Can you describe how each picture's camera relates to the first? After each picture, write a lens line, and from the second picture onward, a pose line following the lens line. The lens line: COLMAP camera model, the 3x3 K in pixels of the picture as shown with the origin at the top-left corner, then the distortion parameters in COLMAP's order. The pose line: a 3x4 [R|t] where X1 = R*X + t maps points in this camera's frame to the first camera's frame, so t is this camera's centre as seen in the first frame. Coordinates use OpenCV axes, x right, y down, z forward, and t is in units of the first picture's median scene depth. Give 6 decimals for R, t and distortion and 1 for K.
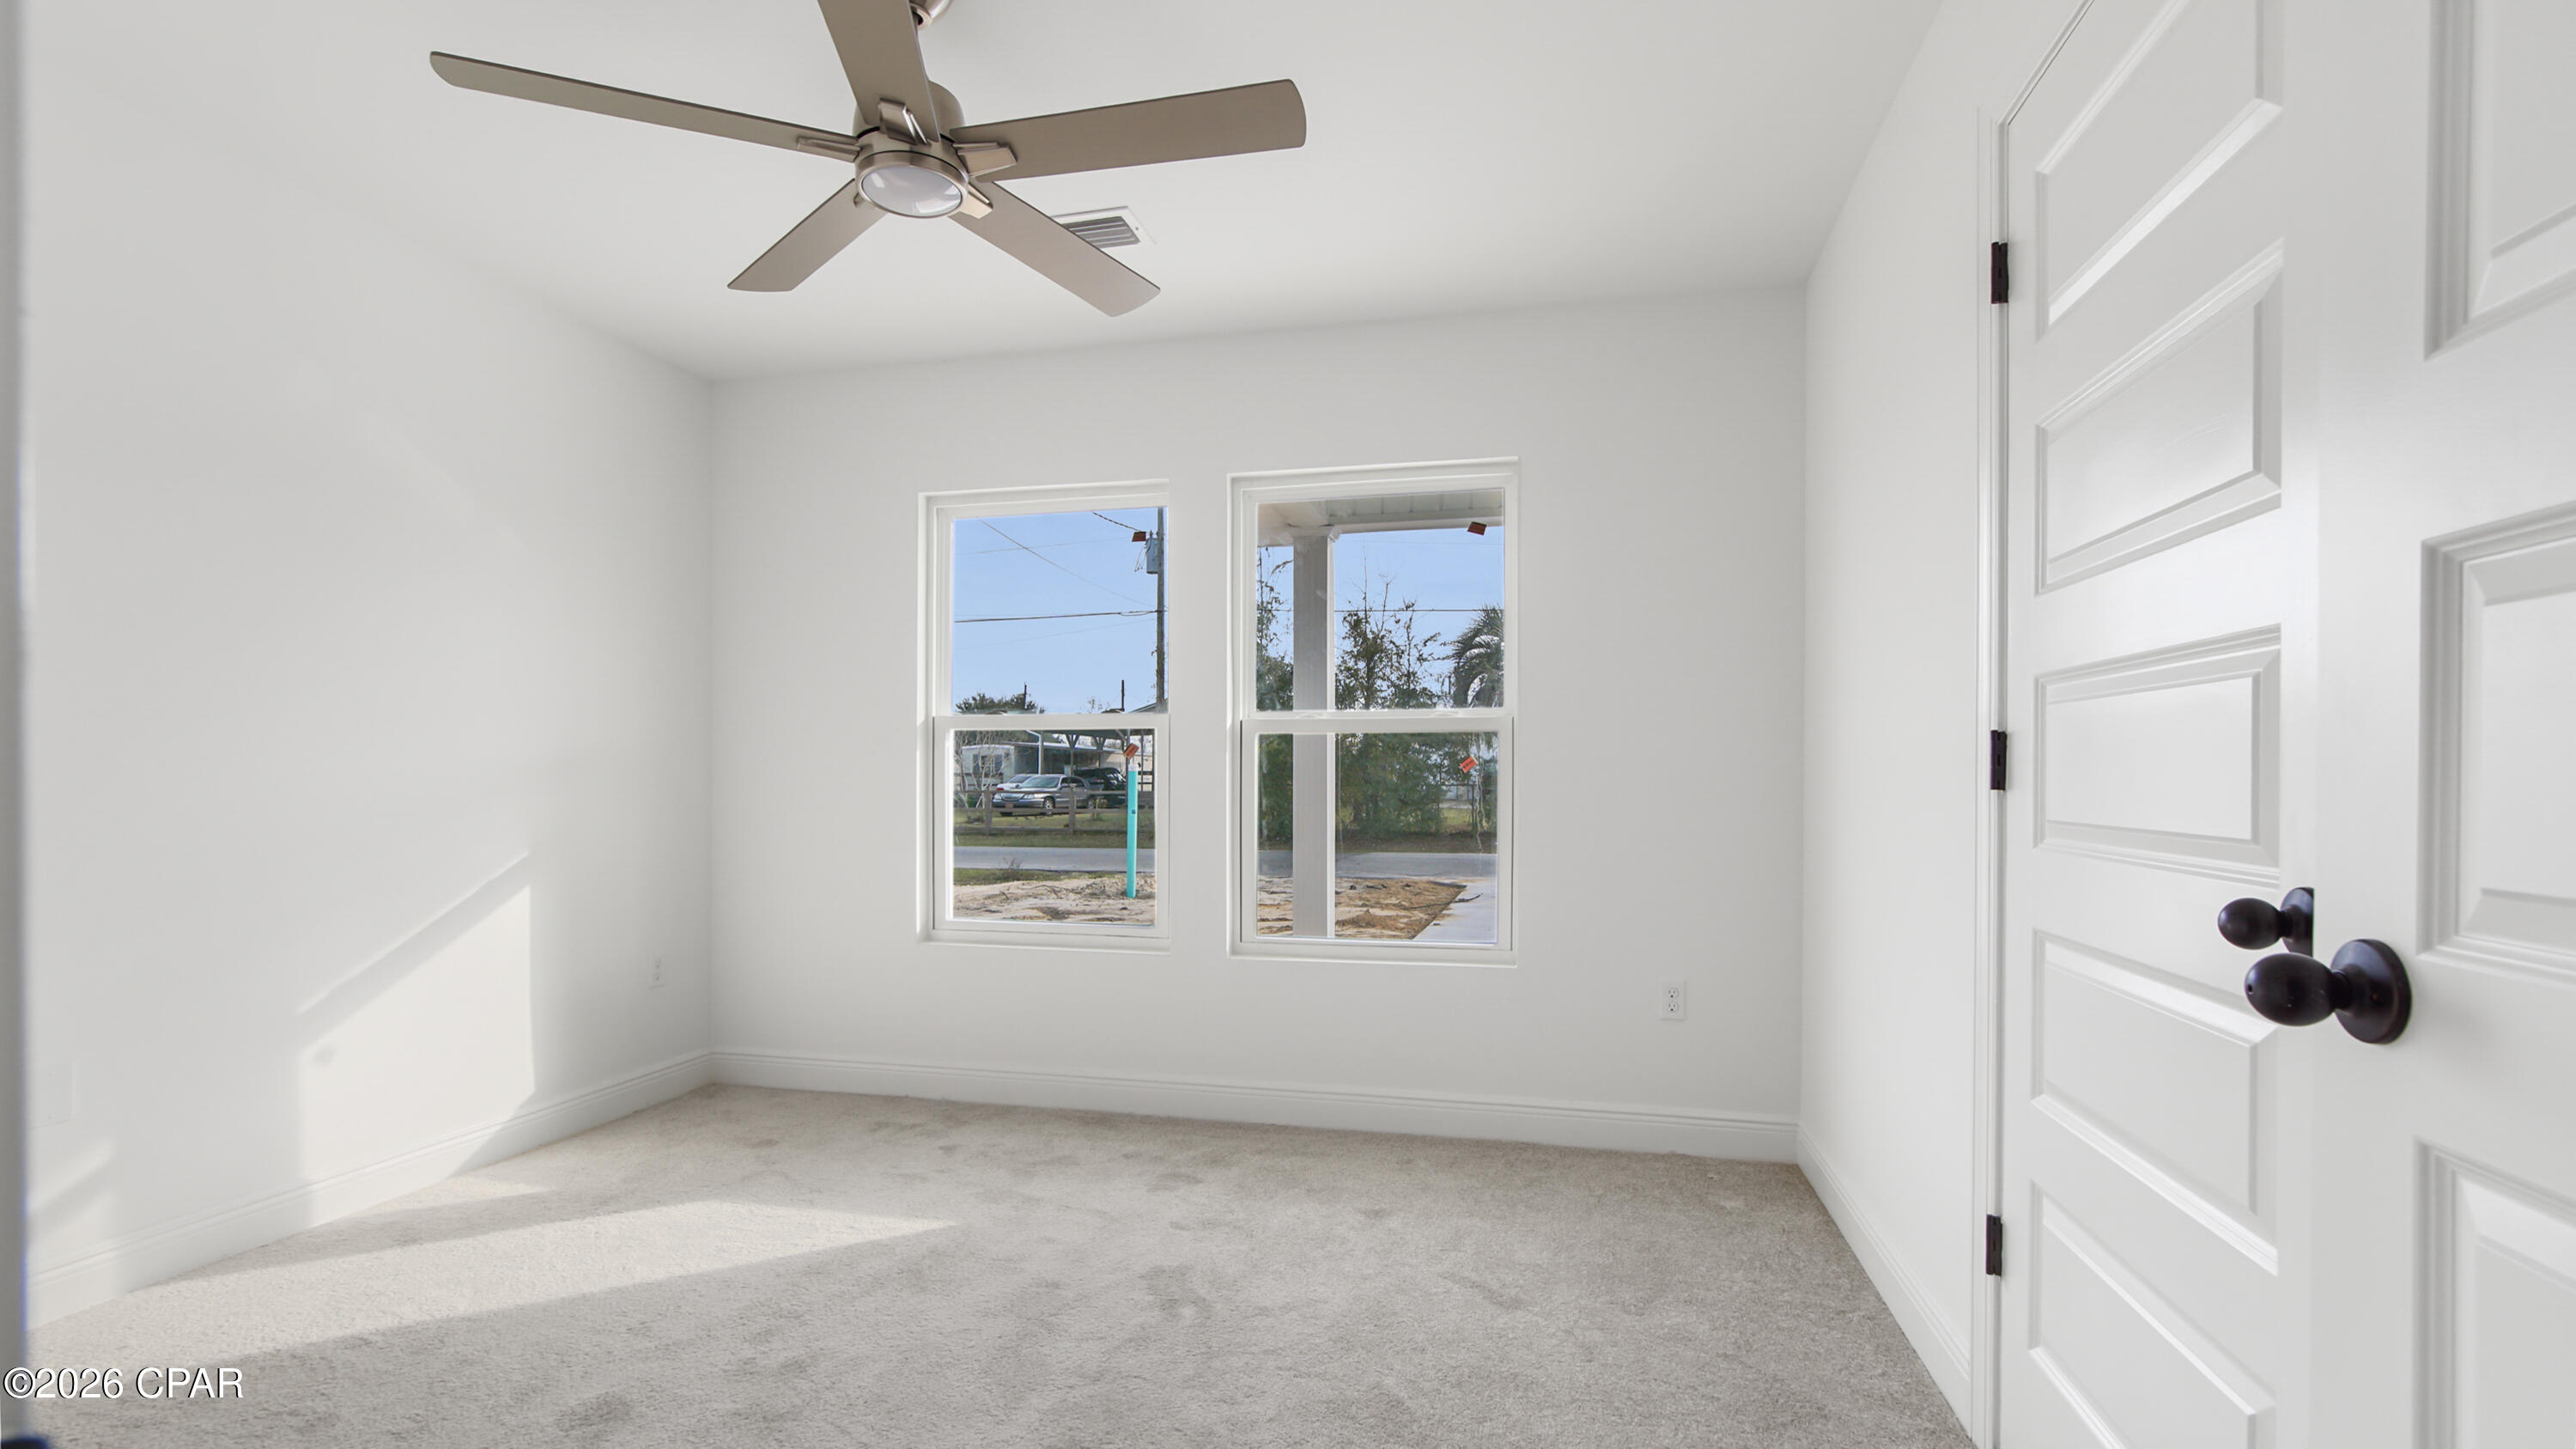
lens RADIAL K [[1168.1, 0, 1286.1], [0, 1168.1, 764.9], [0, 0, 1]] dist [-0.005147, 0.008794]
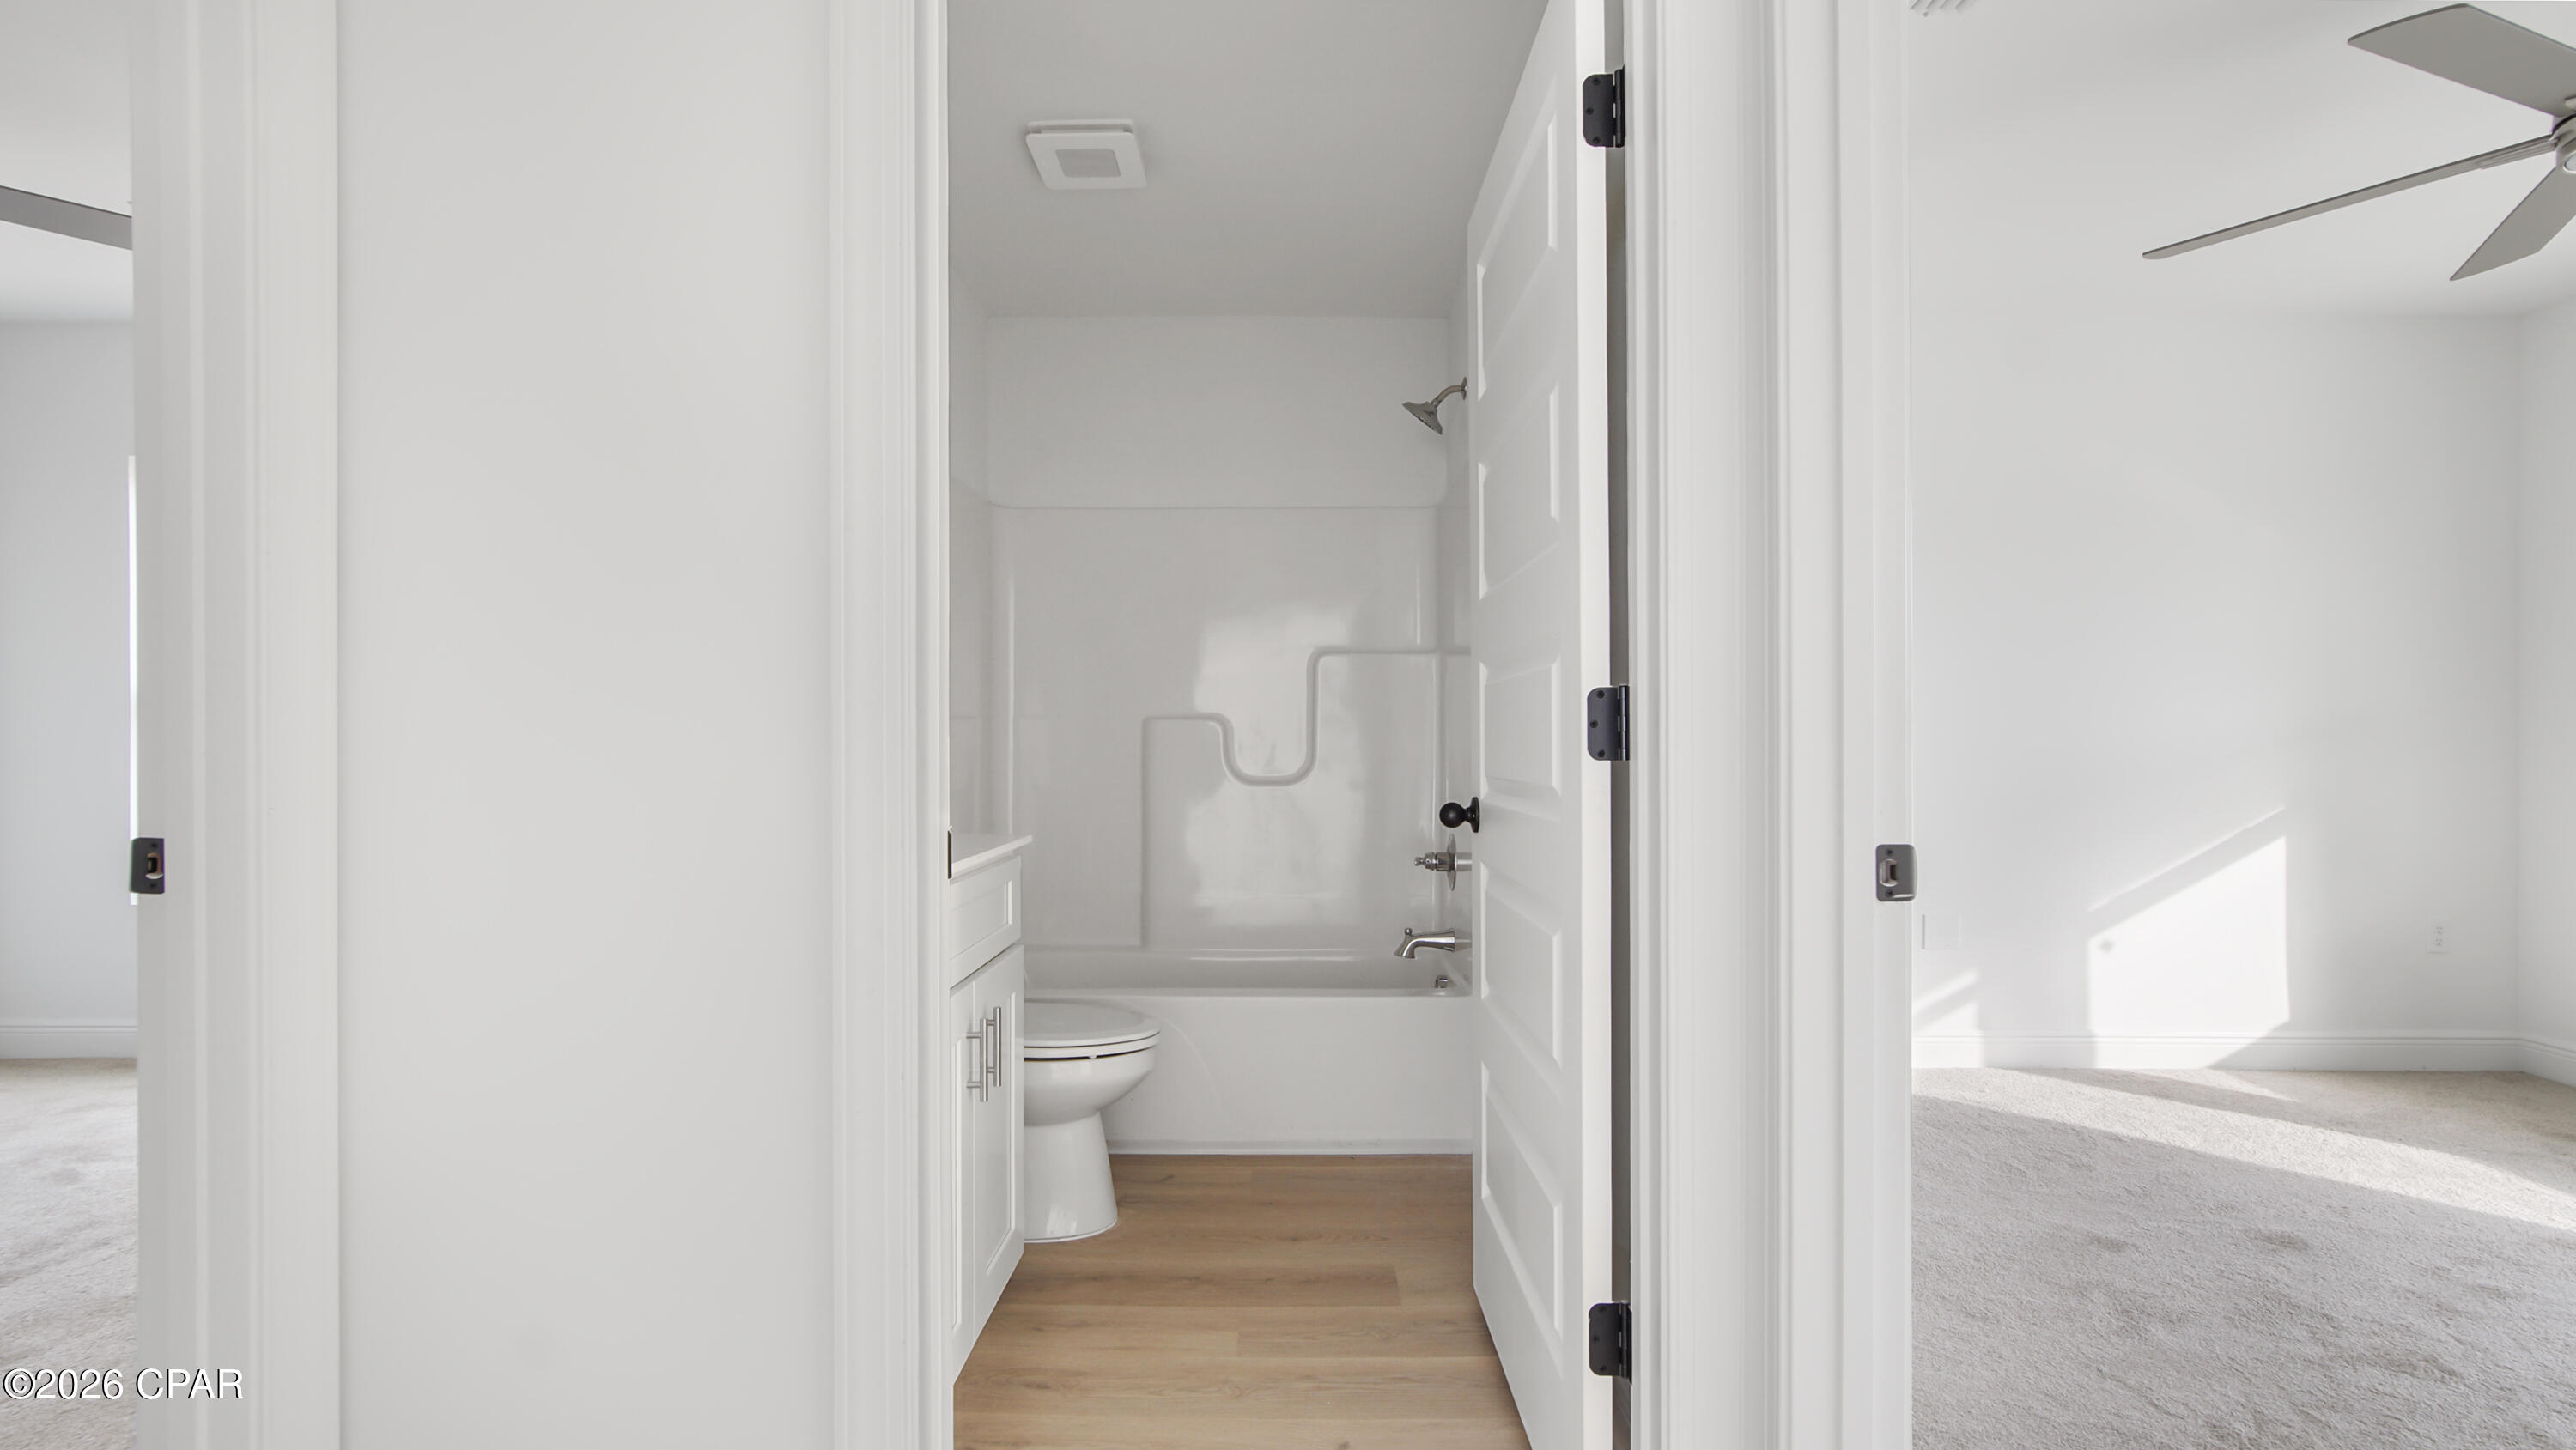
lens RADIAL K [[1167.8, 0, 1286.1], [0, 1167.8, 765.4], [0, 0, 1]] dist [-0.005147, 0.008794]
pose [[0.227944, 0.015508, -0.973551, 0.252575], [0.011424, 0.999762, 0.018601, 0.003914], [0.973607, -0.015362, 0.227713, -0.211227]]
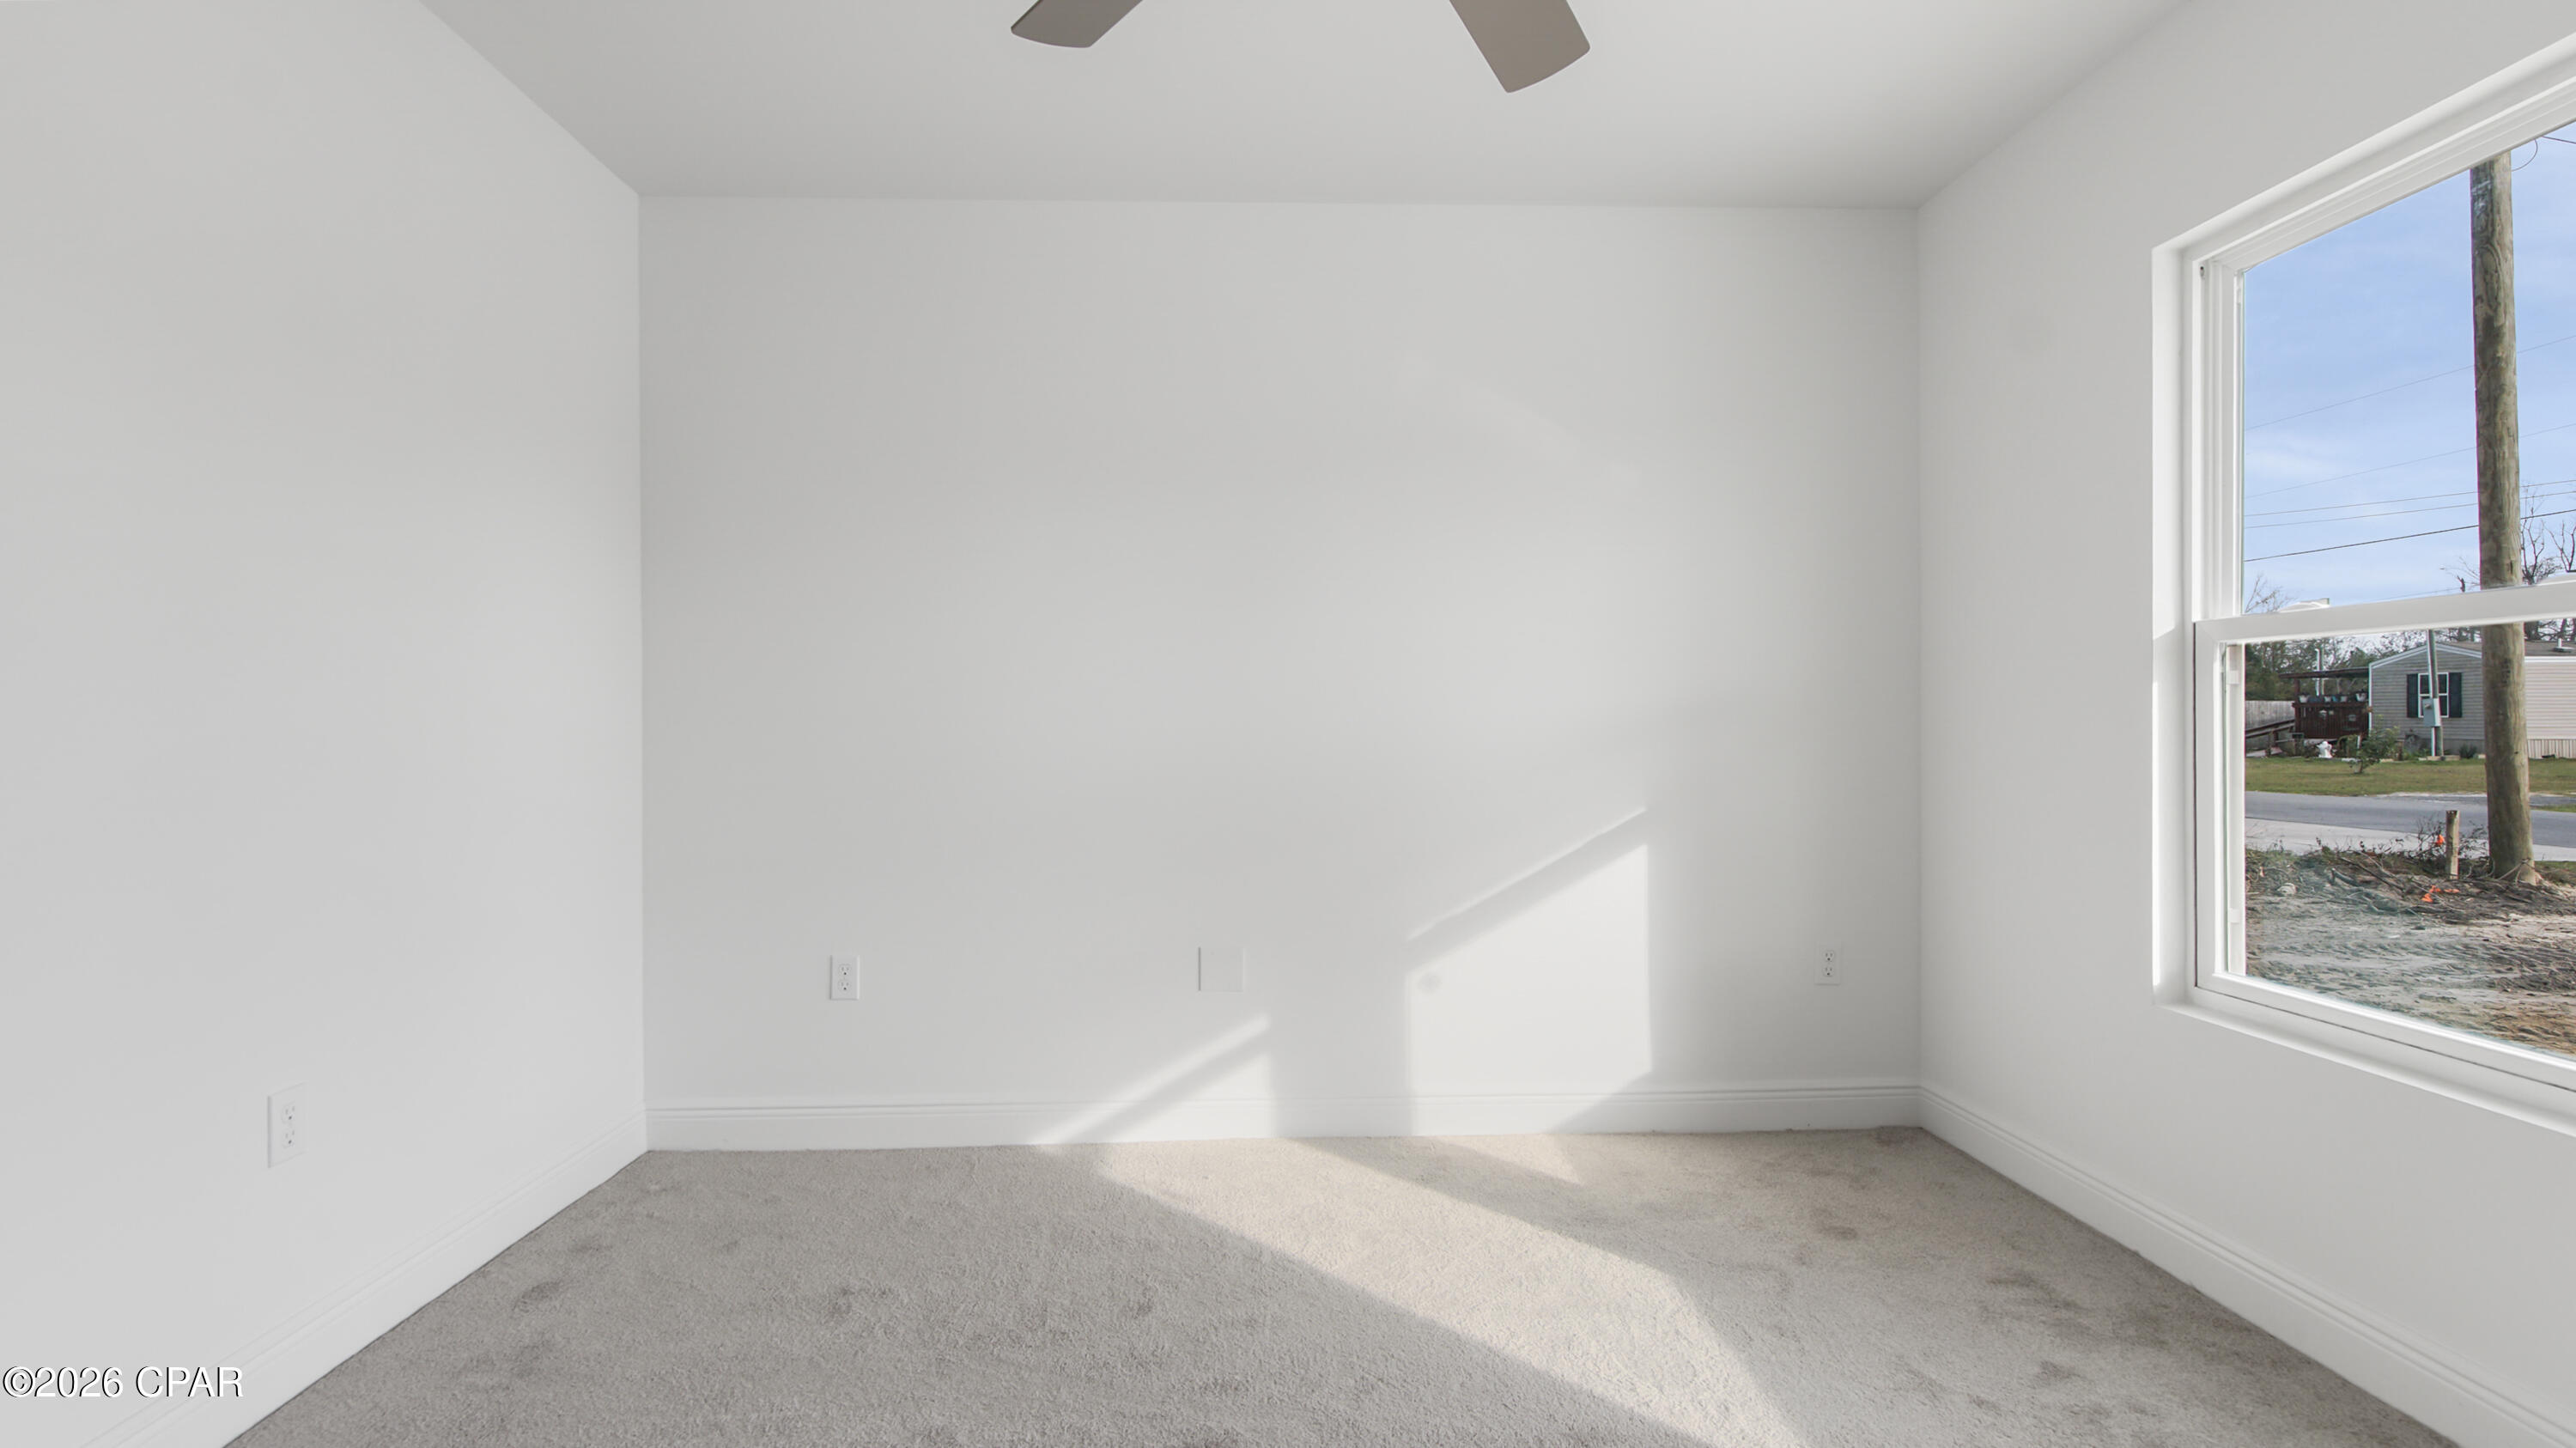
lens RADIAL K [[1176.6, 0, 1288.0], [0, 1176.6, 724.0], [0, 0, 1]] dist [-0.001185, -0.000322]
pose [[0.274113, -0.000910, -0.961697, 0.184122], [0.012396, 0.999920, 0.002587, 0.002983], [0.961618, -0.012630, 0.274102, 0.536116]]
